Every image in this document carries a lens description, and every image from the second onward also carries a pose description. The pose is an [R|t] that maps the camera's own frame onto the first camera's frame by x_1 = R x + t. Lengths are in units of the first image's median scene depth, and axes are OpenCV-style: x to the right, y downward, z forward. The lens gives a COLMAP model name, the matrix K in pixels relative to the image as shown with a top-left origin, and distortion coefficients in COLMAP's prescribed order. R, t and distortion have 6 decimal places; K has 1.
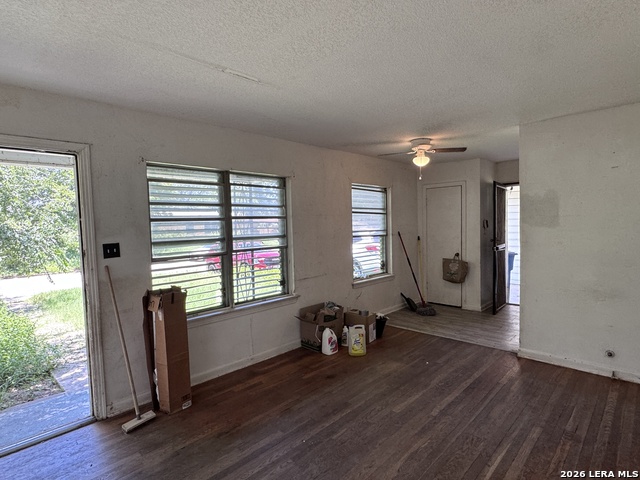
lens RADIAL K [[349.5, 0, 320.6], [0, 349.5, 239.9], [0, 0, 1]] dist [0.000058, 0.000361]
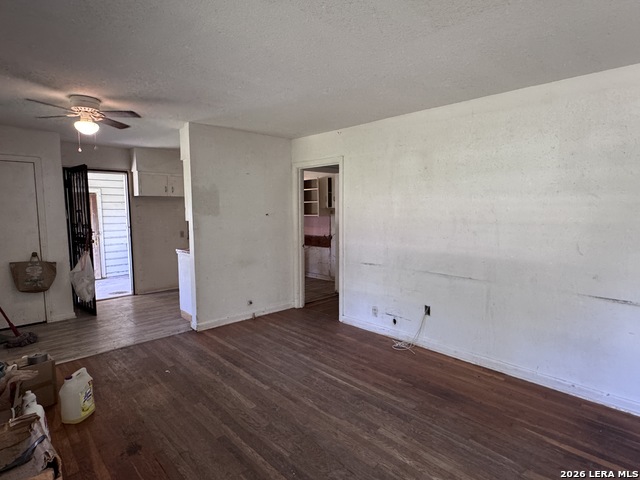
lens RADIAL K [[349.5, 0, 315.5], [0, 349.5, 239.8], [0, 0, 1]] dist [0.000058, 0.000361]
pose [[0.047390, -0.068770, 0.996506, -0.567326], [0.050036, 0.996538, 0.066393, -0.016199], [-0.997622, 0.046715, 0.050667, 0.619411]]
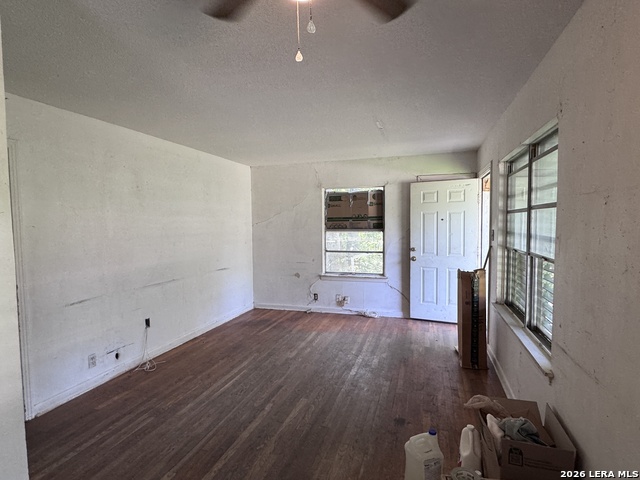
lens RADIAL K [[349.5, 0, 320.0], [0, 349.5, 241.9], [0, 0, 1]] dist [0.000058, 0.000361]
pose [[-0.894212, 0.061490, -0.443401, 0.502486], [0.014044, 0.993887, 0.109509, -0.085668], [0.447424, 0.091698, -0.889609, 1.571910]]
